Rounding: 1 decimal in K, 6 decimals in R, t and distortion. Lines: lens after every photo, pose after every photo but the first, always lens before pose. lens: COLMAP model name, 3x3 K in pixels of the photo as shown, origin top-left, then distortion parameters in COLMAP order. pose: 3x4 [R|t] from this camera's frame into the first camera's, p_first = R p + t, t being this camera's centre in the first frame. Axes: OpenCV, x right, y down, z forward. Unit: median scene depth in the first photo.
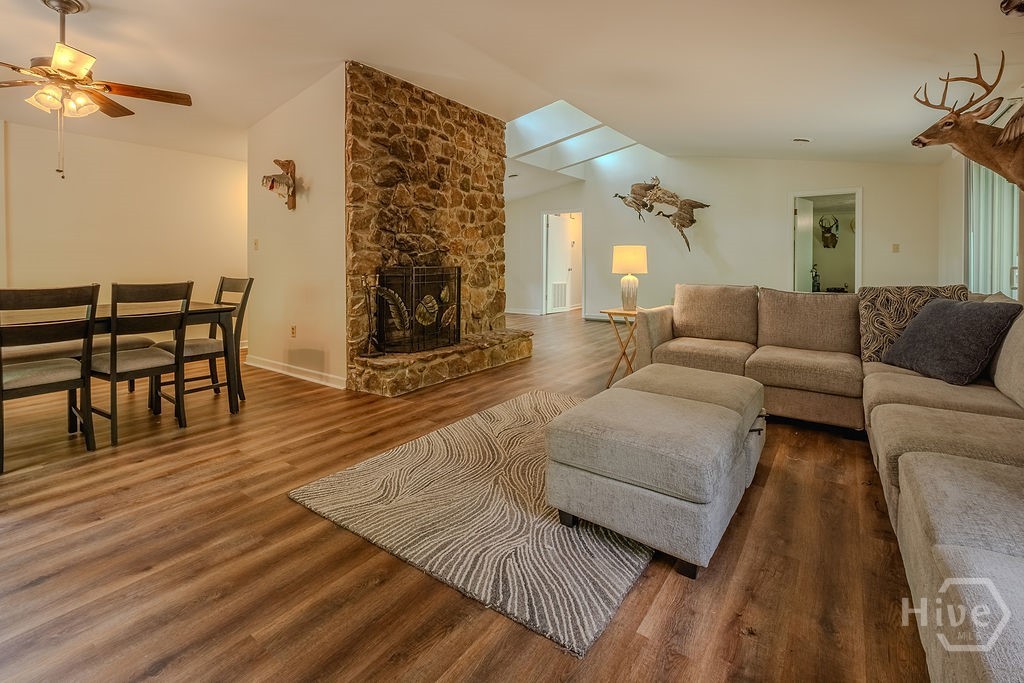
lens RADIAL K [[461.8, 0, 514.4], [0, 461.8, 335.0], [0, 0, 1]] dist [-0.001922, -0.001162]
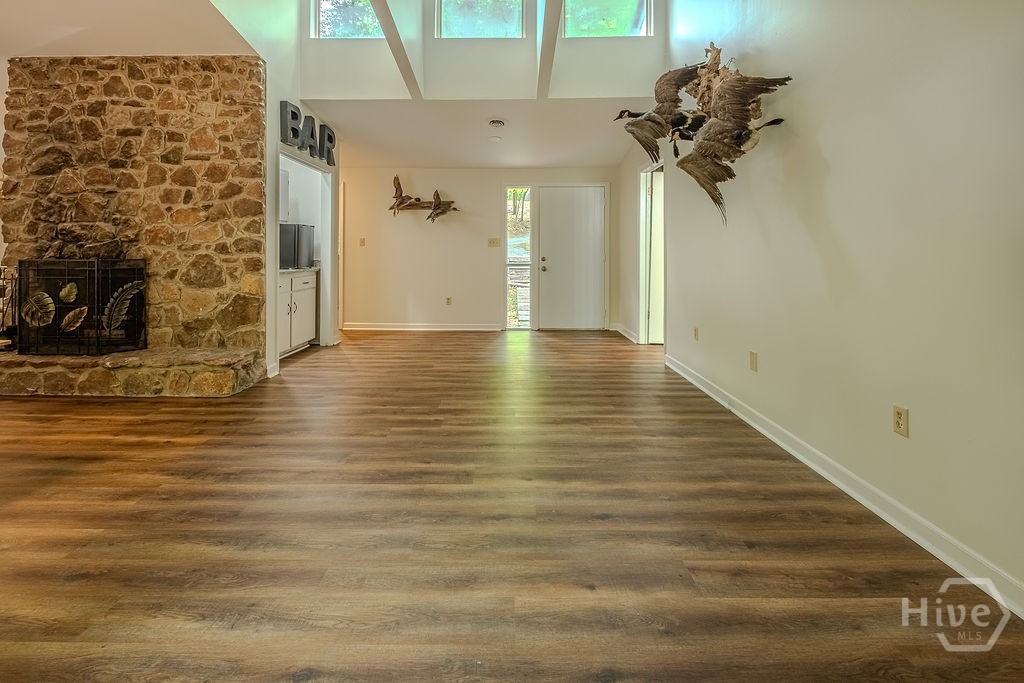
lens RADIAL K [[461.8, 0, 514.6], [0, 461.8, 294.0], [0, 0, 1]] dist [-0.001922, -0.001162]
pose [[0.568705, 0.077001, -0.818929, 0.948902], [-0.131671, 0.991292, 0.001769, -0.185666], [0.811934, 0.106823, 0.573892, 1.133019]]
